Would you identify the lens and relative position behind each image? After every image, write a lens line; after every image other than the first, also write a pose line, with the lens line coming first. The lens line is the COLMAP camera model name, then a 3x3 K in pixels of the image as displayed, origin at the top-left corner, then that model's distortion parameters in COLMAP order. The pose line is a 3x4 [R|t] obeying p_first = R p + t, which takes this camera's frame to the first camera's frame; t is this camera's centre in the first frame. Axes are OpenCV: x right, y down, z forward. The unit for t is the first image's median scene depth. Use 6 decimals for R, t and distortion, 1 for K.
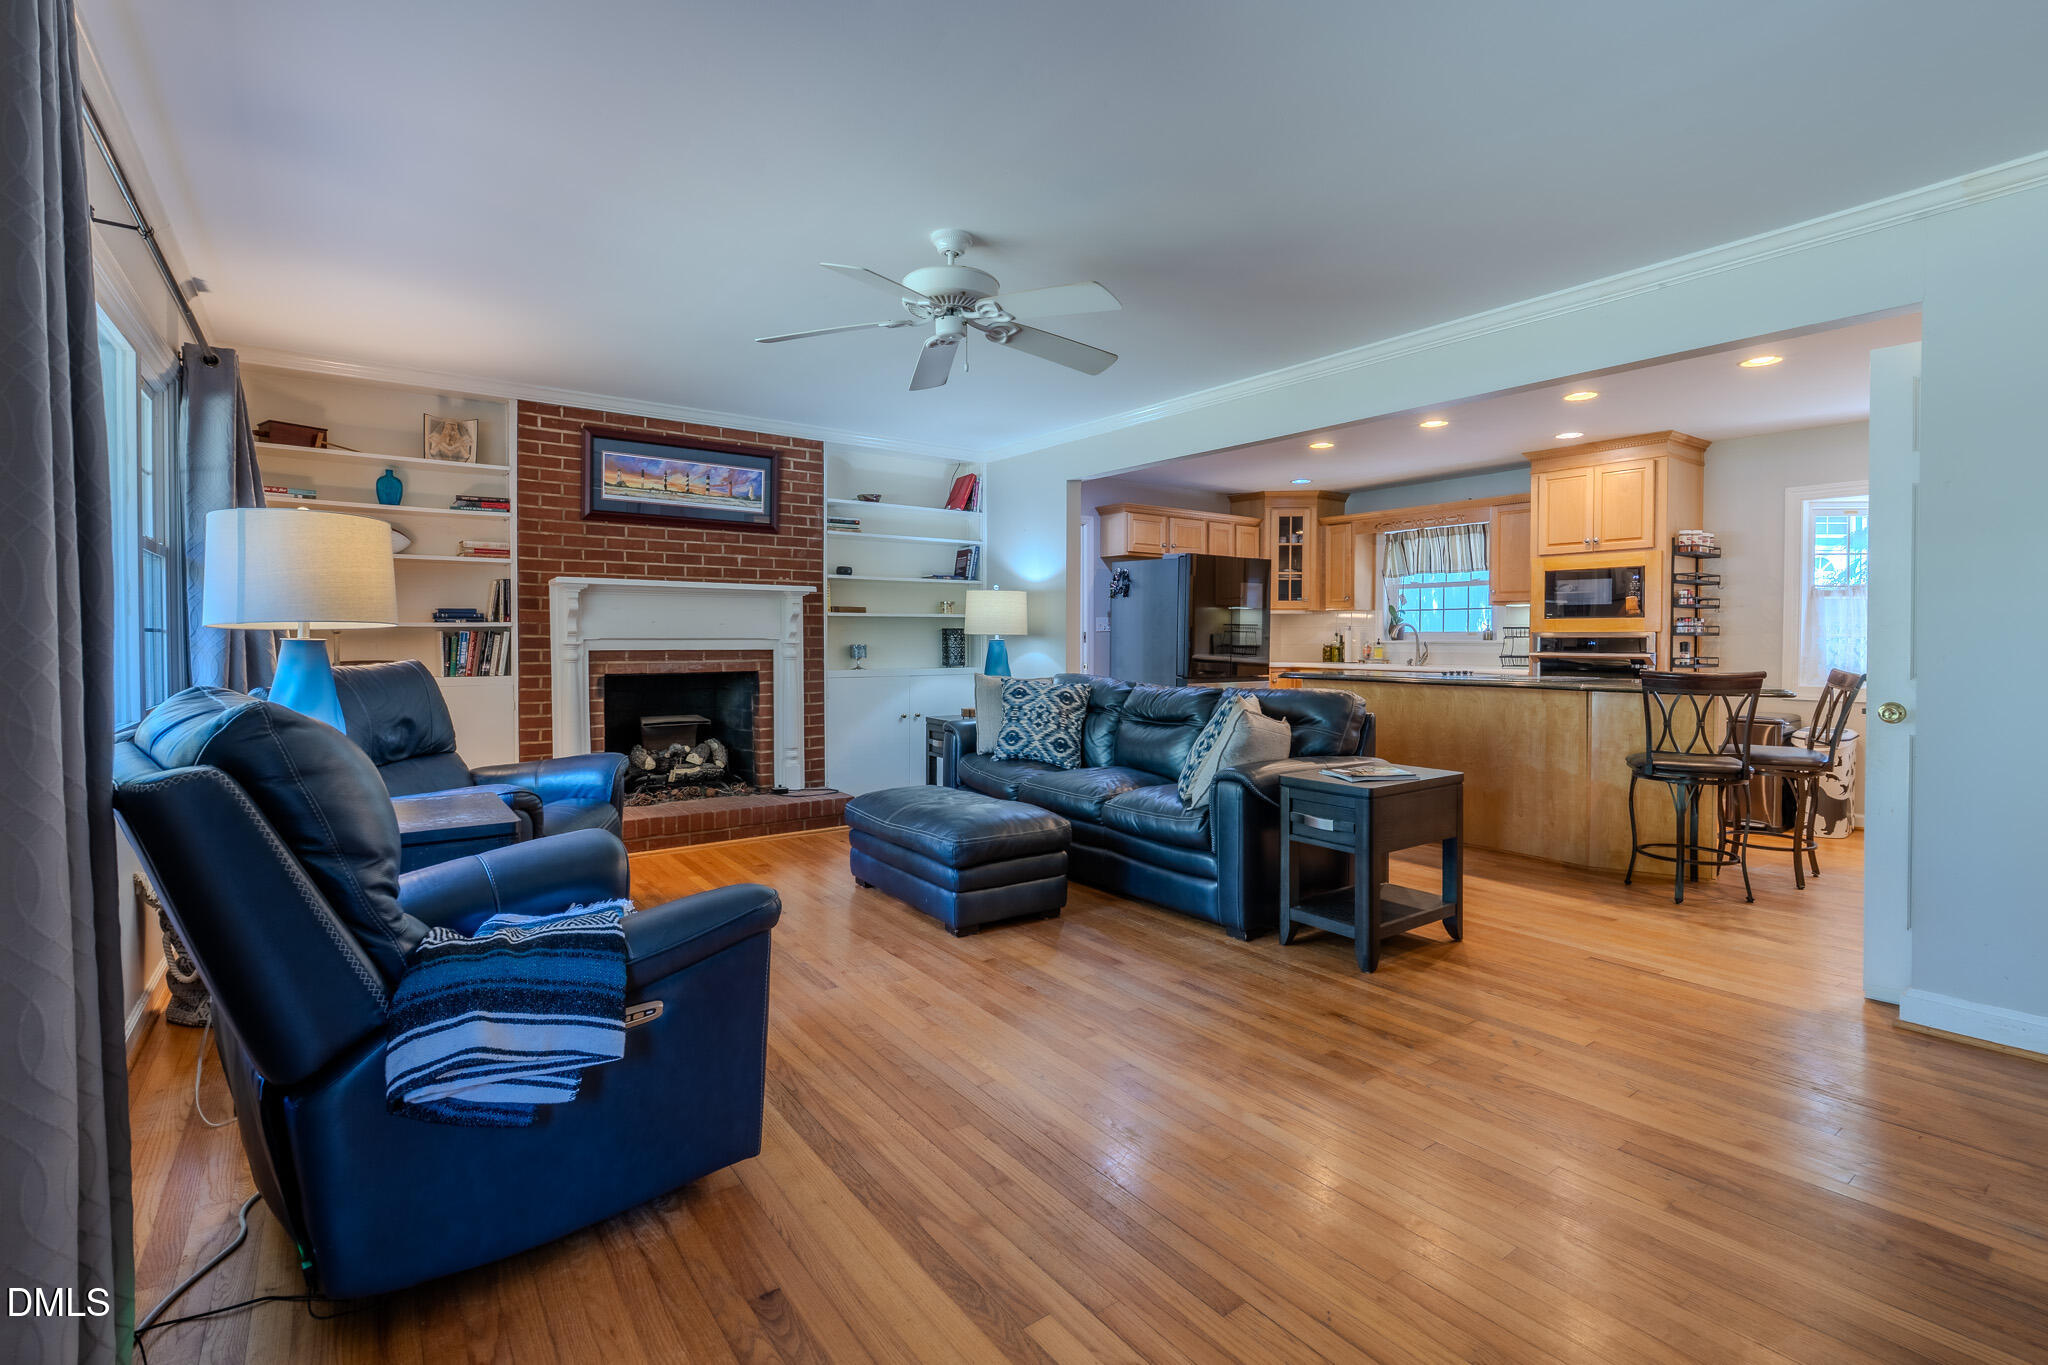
lens RADIAL K [[950.5, 0, 1040.0], [0, 950.5, 639.7], [0, 0, 1]] dist [-0.010299, 0.002828]
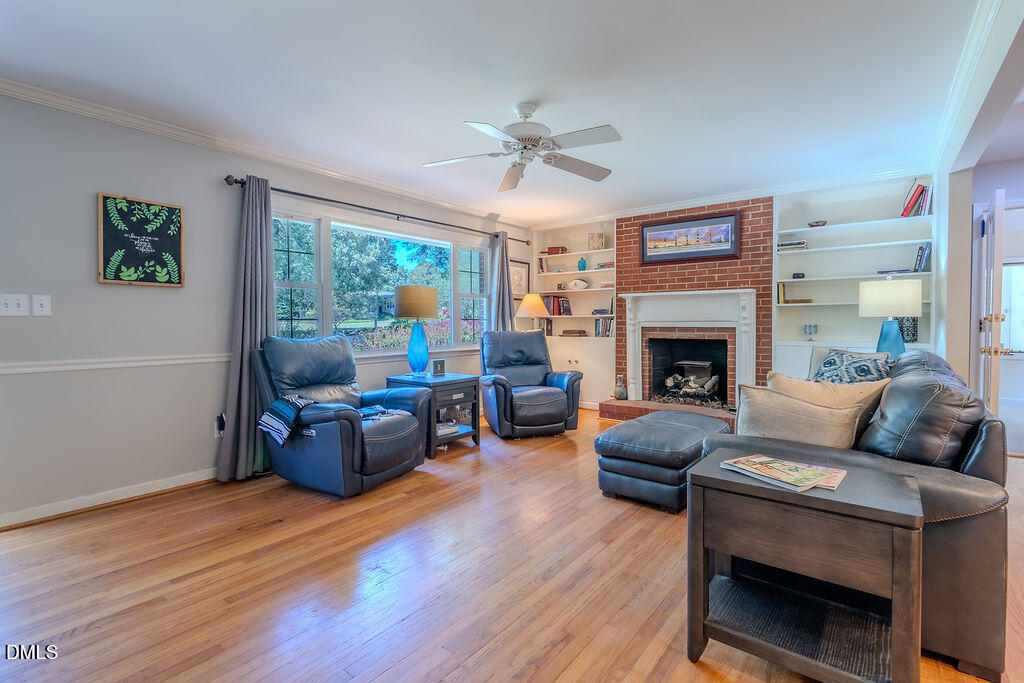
lens RADIAL K [[475.2, 0, 527.0], [0, 475.2, 329.6], [0, 0, 1]] dist [-0.010299, 0.002828]
pose [[0.257393, 0.012363, -0.966228, 0.474969], [0.002000, 0.999909, 0.013327, 0.002677], [0.966305, -0.005363, 0.257345, 0.440887]]
